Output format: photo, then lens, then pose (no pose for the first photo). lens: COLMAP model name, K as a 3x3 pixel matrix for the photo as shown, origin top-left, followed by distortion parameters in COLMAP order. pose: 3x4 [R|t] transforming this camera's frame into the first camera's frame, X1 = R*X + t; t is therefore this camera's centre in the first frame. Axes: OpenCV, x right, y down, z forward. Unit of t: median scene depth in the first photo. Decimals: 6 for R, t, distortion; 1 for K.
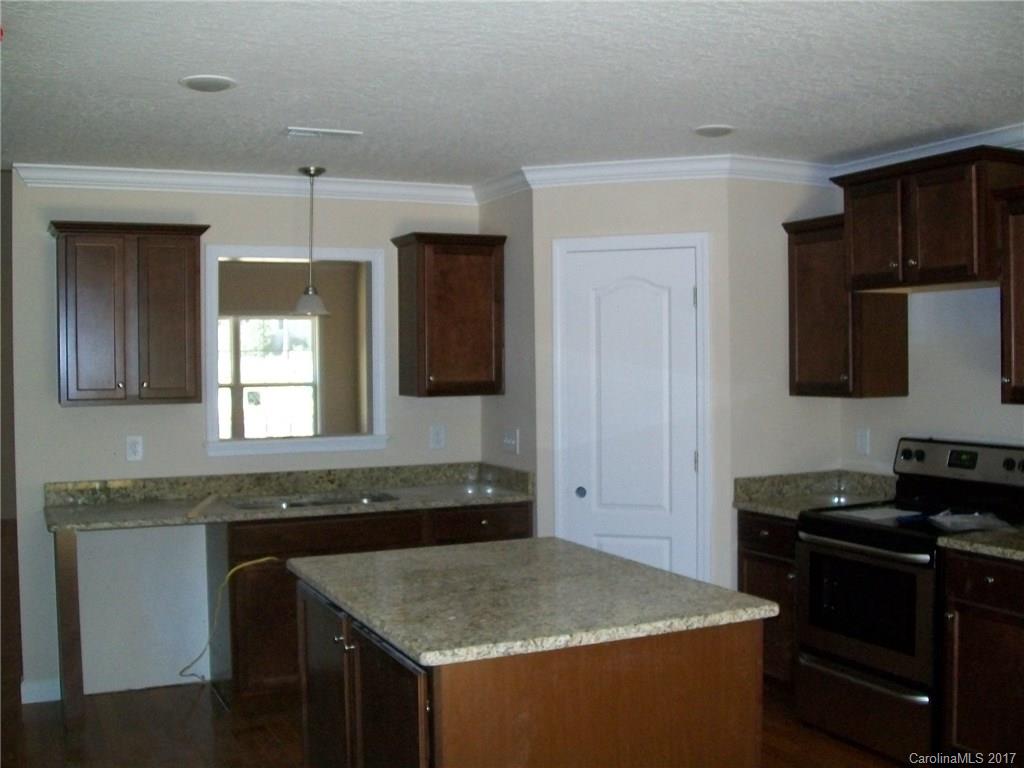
lens RADIAL K [[1081.9, 0, 512.0], [0, 1081.9, 384.0], [0, 0, 1]] dist [-0.129926, 0.008782]
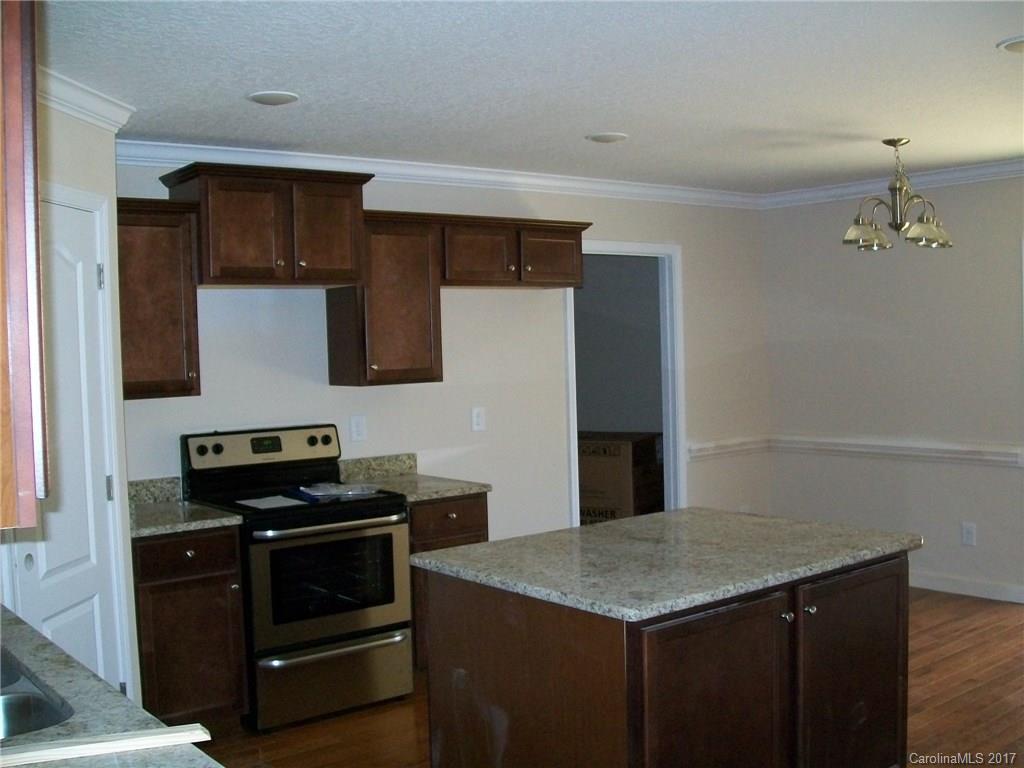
lens RADIAL K [[1081.9, 0, 512.0], [0, 1081.9, 384.0], [0, 0, 1]] dist [-0.129926, 0.008782]
pose [[-0.232346, -0.017513, 0.972475, -0.687246], [0.055109, 0.997995, 0.031139, -0.011759], [-0.971071, 0.060828, -0.230915, 0.960903]]
